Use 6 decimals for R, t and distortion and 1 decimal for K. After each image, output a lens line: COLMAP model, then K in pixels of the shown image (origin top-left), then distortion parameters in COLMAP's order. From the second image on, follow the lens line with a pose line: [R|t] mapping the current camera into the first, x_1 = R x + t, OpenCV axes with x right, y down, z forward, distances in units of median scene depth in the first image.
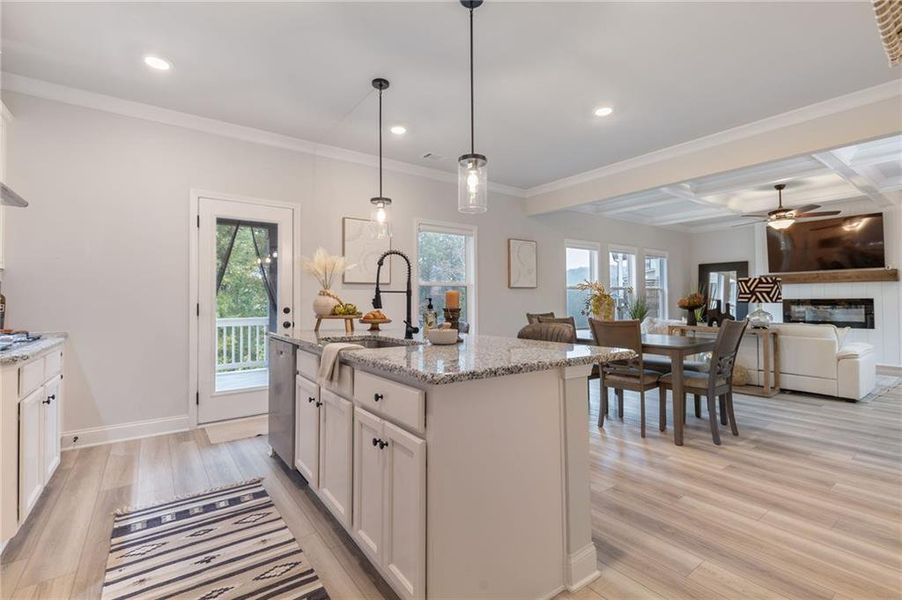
lens RADIAL K [[403.9, 0, 455.0], [0, 403.9, 292.5], [0, 0, 1]] dist [0.003032, -0.001413]
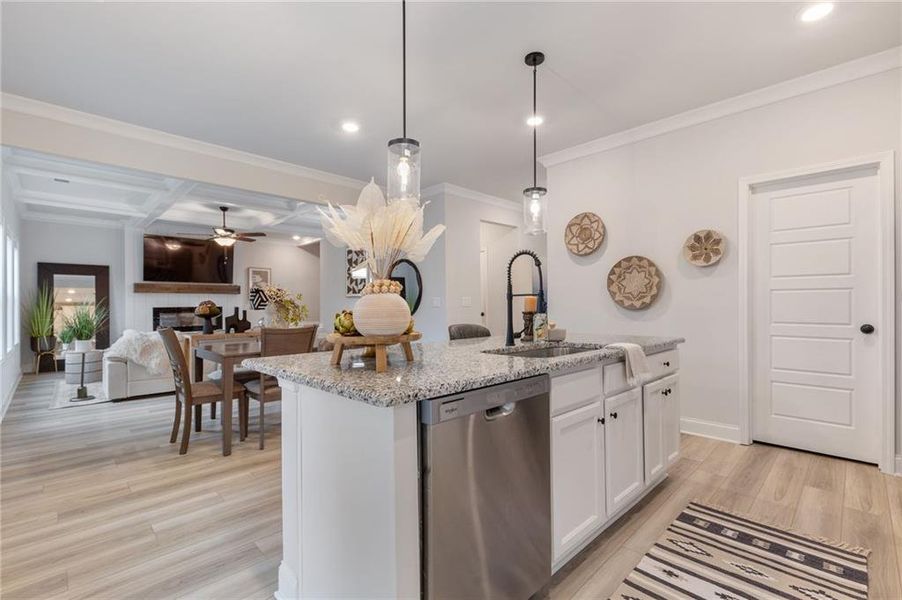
lens RADIAL K [[403.9, 0, 456.0], [0, 403.9, 303.5], [0, 0, 1]] dist [0.003032, -0.001413]
pose [[-0.140629, 0.009559, 0.990016, -0.475472], [-0.011788, 0.999866, -0.011329, 0.013867], [-0.989992, -0.013264, -0.140497, 0.587101]]
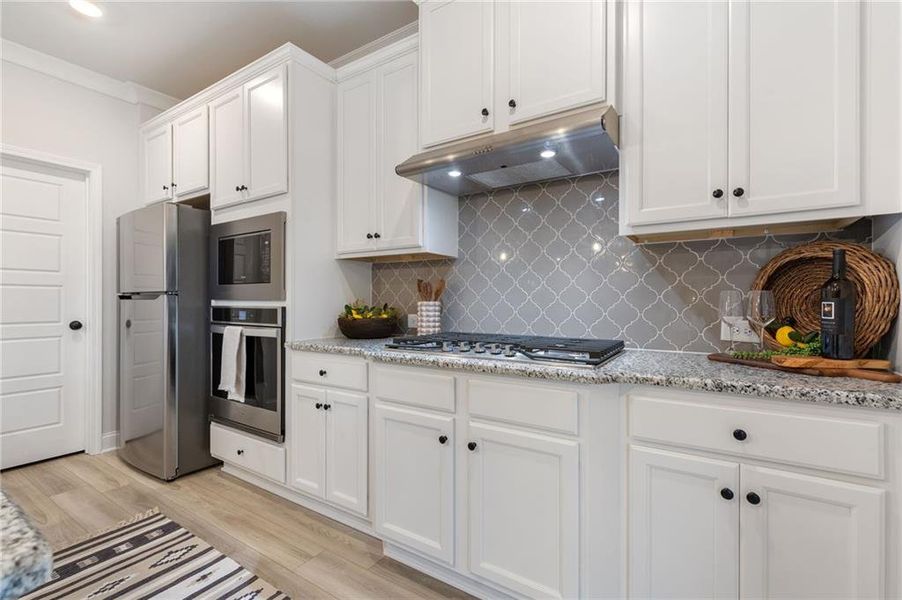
lens RADIAL K [[403.9, 0, 459.1], [0, 403.9, 298.3], [0, 0, 1]] dist [0.003032, -0.001413]
pose [[-0.934960, 0.002972, -0.354741, -0.319124], [0.011141, 0.999718, -0.020988, 0.015496], [0.354579, -0.023575, -0.934729, 0.688577]]
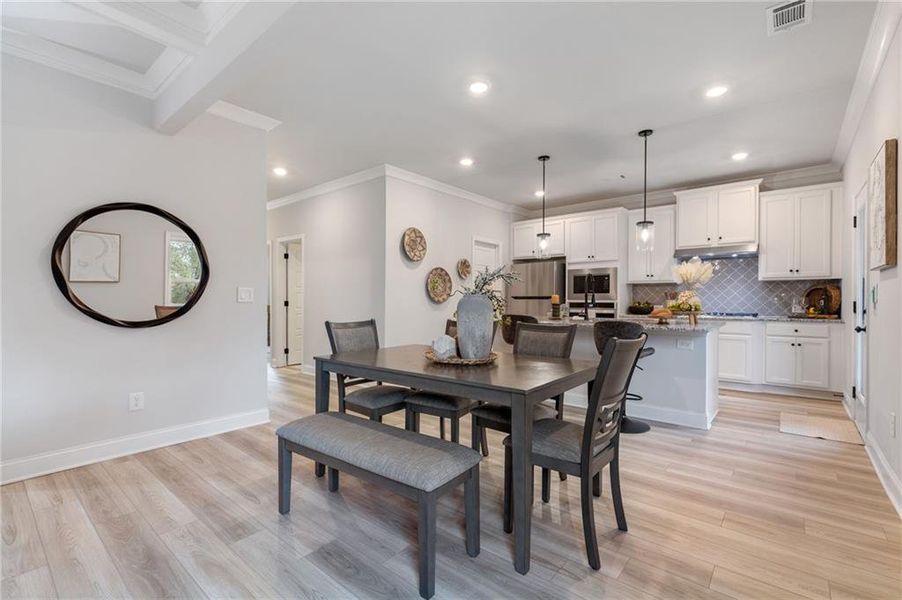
lens RADIAL K [[403.9, 0, 455.4], [0, 403.9, 300.3], [0, 0, 1]] dist [0.003032, -0.001413]
pose [[-0.971530, 0.005112, -0.236863, 0.426442], [0.008712, 0.999862, -0.014155, 0.020549], [0.236758, -0.015816, -0.971440, 1.242768]]
